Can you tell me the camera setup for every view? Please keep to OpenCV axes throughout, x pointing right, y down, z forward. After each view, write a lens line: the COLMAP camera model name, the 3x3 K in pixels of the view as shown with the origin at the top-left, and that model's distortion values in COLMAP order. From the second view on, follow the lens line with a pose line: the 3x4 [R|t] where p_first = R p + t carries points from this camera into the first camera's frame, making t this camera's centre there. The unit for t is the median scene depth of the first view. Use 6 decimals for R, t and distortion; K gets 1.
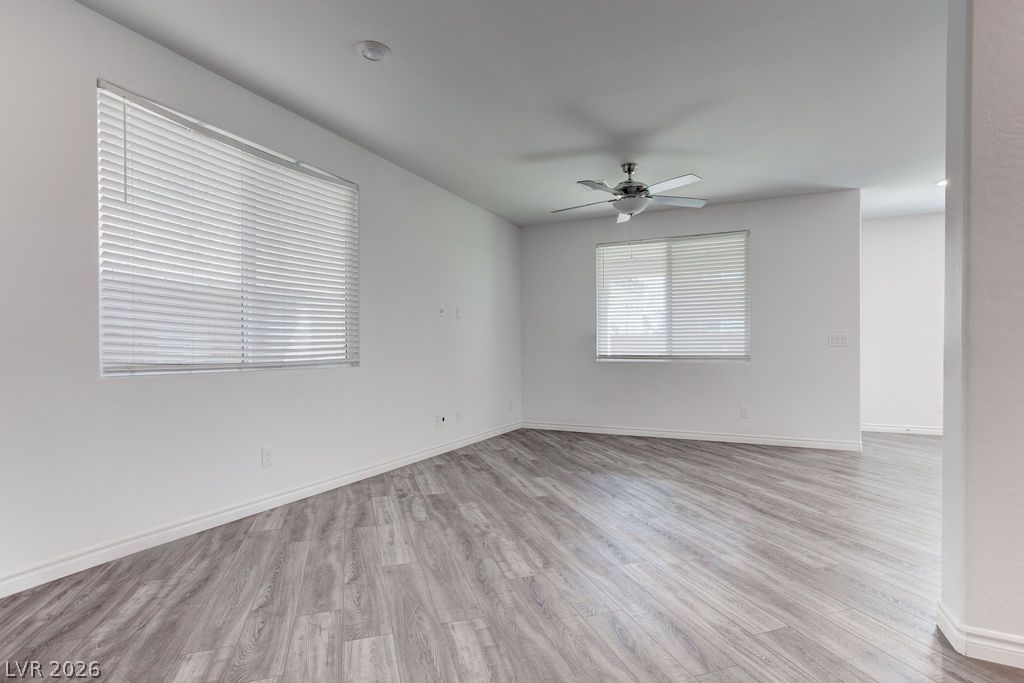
lens RADIAL K [[502.3, 0, 512.2], [0, 502.3, 365.9], [0, 0, 1]] dist [-0.036626, 0.029978]
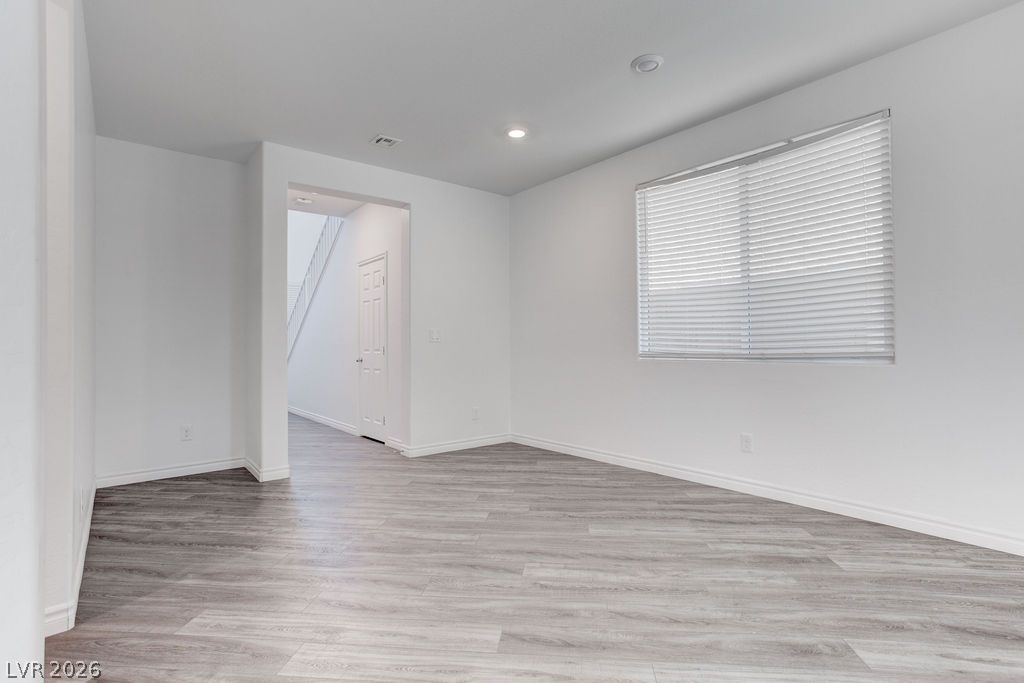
lens RADIAL K [[493.2, 0, 516.5], [0, 493.2, 347.2], [0, 0, 1]] dist [-0.045142, 0.027765]
pose [[-0.410669, 0.006516, -0.911761, 0.694209], [-0.017387, 0.999737, 0.014976, -0.029952], [0.911619, 0.022003, -0.410448, 1.038149]]
